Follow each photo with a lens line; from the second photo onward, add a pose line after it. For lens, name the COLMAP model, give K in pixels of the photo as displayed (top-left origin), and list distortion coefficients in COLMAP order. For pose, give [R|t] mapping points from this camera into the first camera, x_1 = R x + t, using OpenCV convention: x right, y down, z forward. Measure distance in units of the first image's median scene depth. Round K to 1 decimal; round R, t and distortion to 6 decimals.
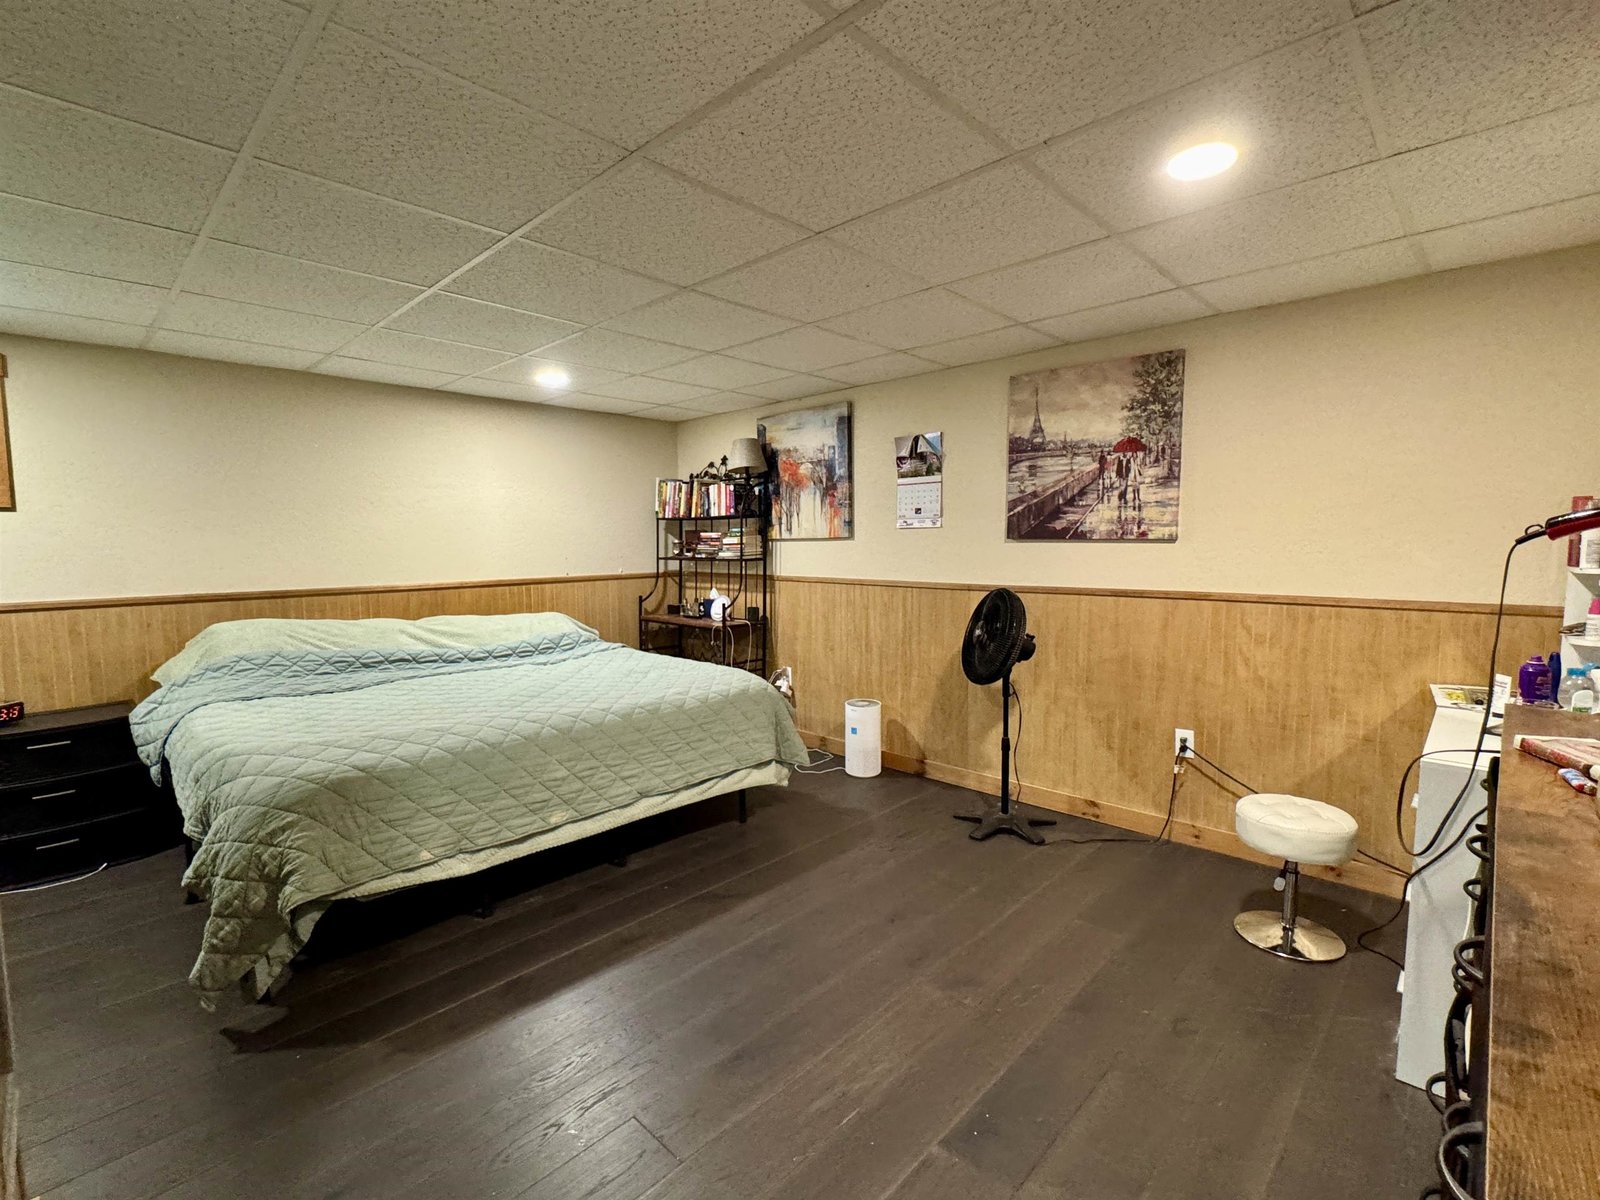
lens RADIAL K [[753.8, 0, 797.2], [0, 753.8, 605.3], [0, 0, 1]] dist [-0.001067, -0.000953]
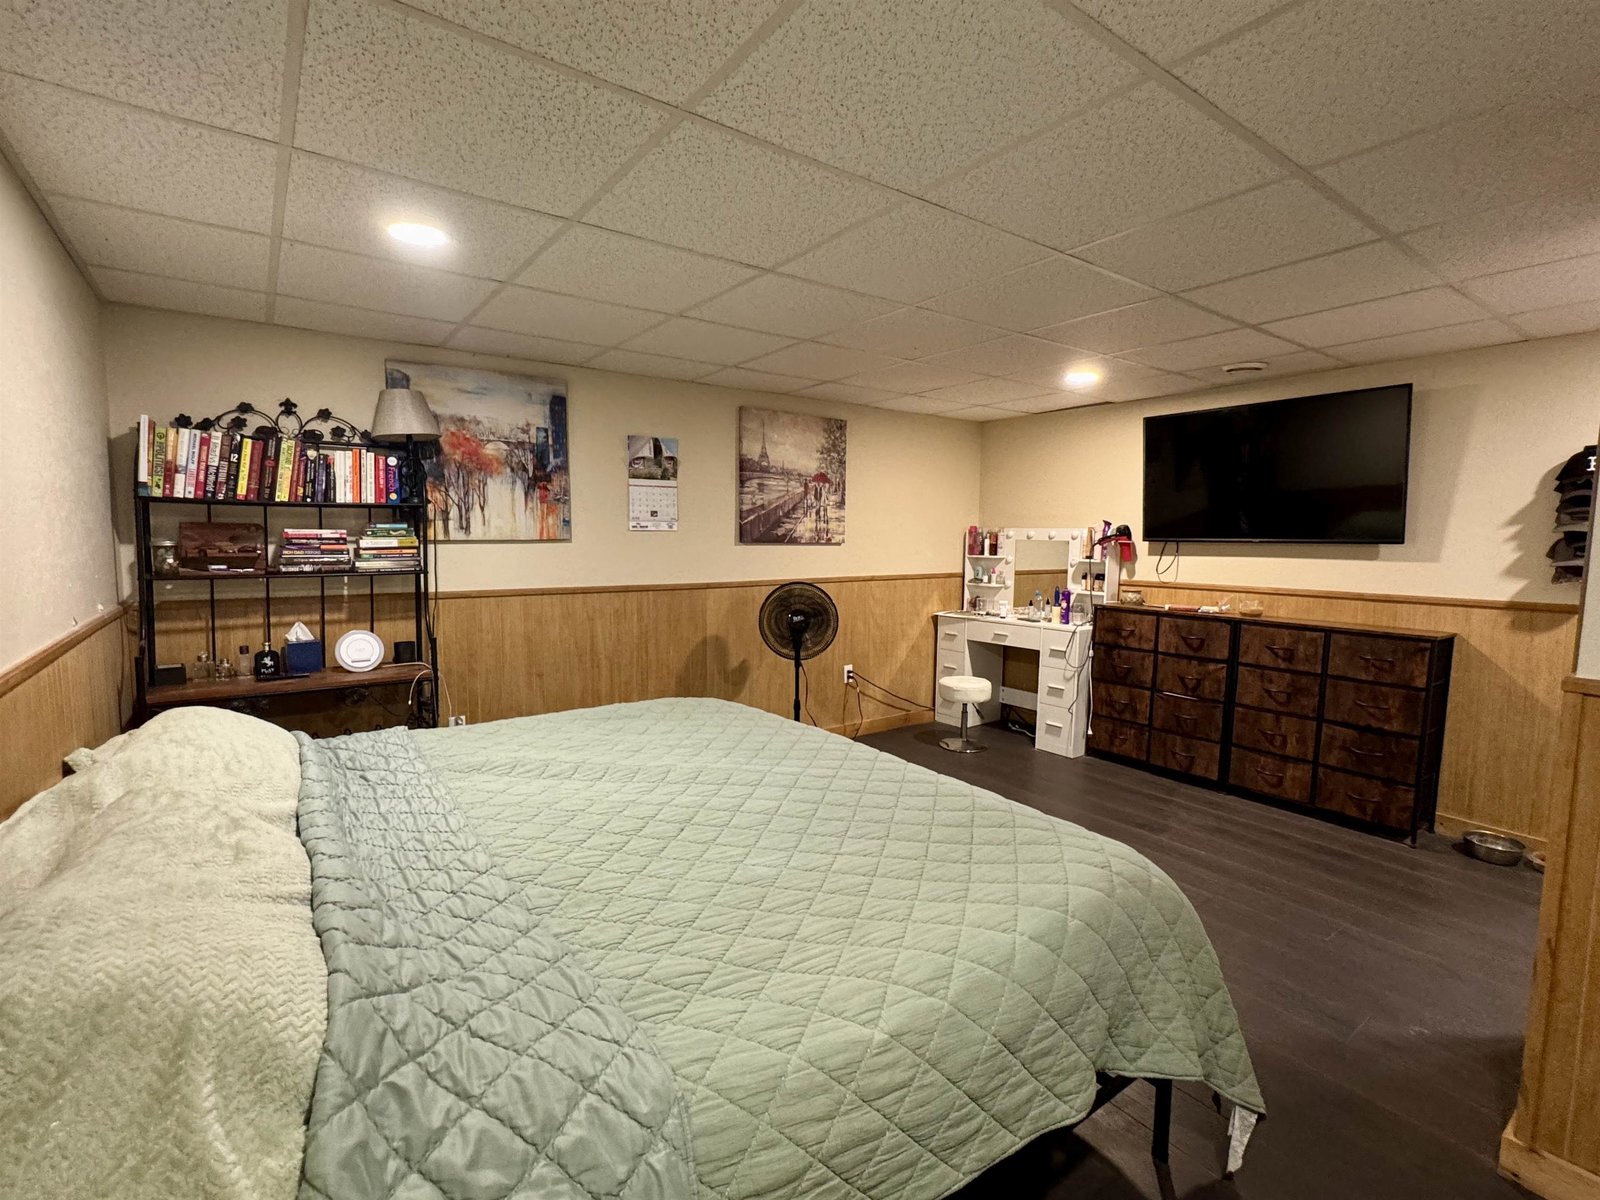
lens RADIAL K [[753.8, 0, 797.2], [0, 753.8, 605.3], [0, 0, 1]] dist [-0.001067, -0.000953]
pose [[0.156908, -0.079393, 0.984417, -0.801544], [0.080785, 0.994455, 0.067326, -0.056516], [-0.984304, 0.068962, 0.162452, 0.659824]]
